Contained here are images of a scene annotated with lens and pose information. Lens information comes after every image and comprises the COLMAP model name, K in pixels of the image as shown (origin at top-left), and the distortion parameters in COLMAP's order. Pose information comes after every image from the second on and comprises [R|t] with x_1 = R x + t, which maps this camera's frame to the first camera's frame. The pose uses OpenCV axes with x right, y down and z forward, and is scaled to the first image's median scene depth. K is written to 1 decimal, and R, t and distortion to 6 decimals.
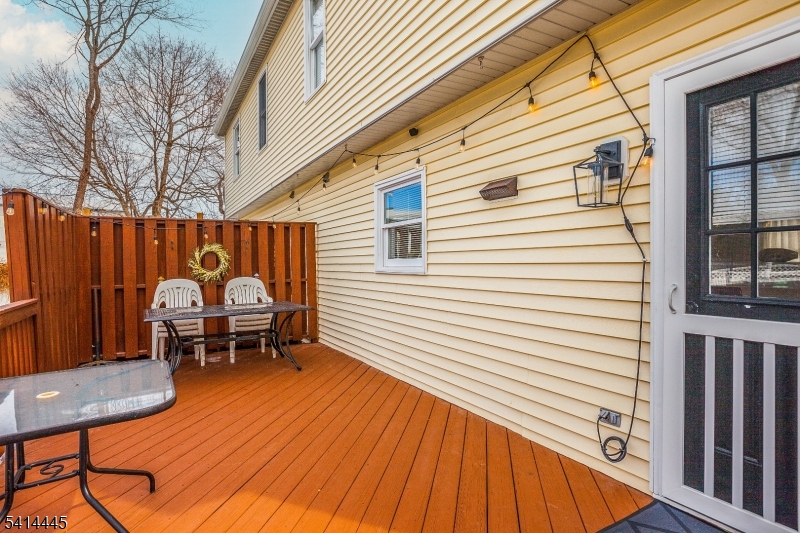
lens RADIAL K [[425.8, 0, 400.0], [0, 425.8, 266.5], [0, 0, 1]] dist [-0.002230, -0.000450]
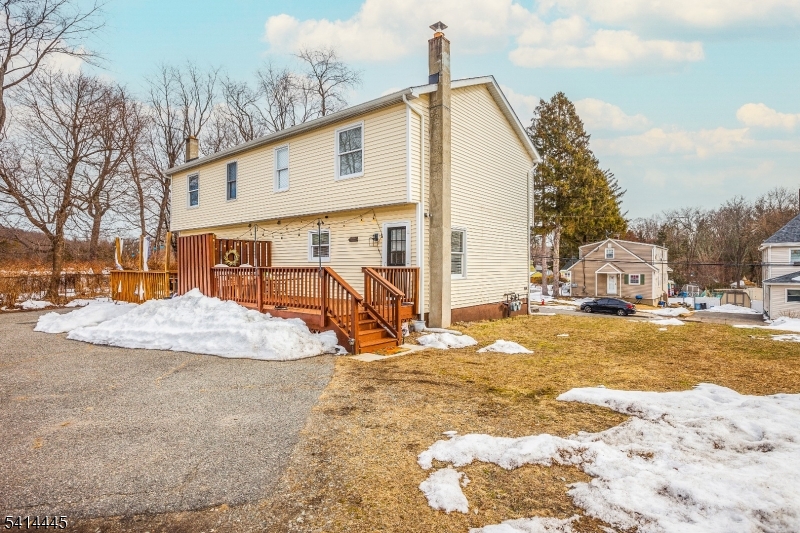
lens RADIAL K [[425.8, 0, 400.0], [0, 425.8, 266.5], [0, 0, 1]] dist [-0.002230, -0.000450]
pose [[0.930107, 0.009474, 0.367167, -1.035931], [-0.005362, 0.999911, -0.012218, 0.149156], [-0.367250, 0.009395, 0.930075, -3.609496]]
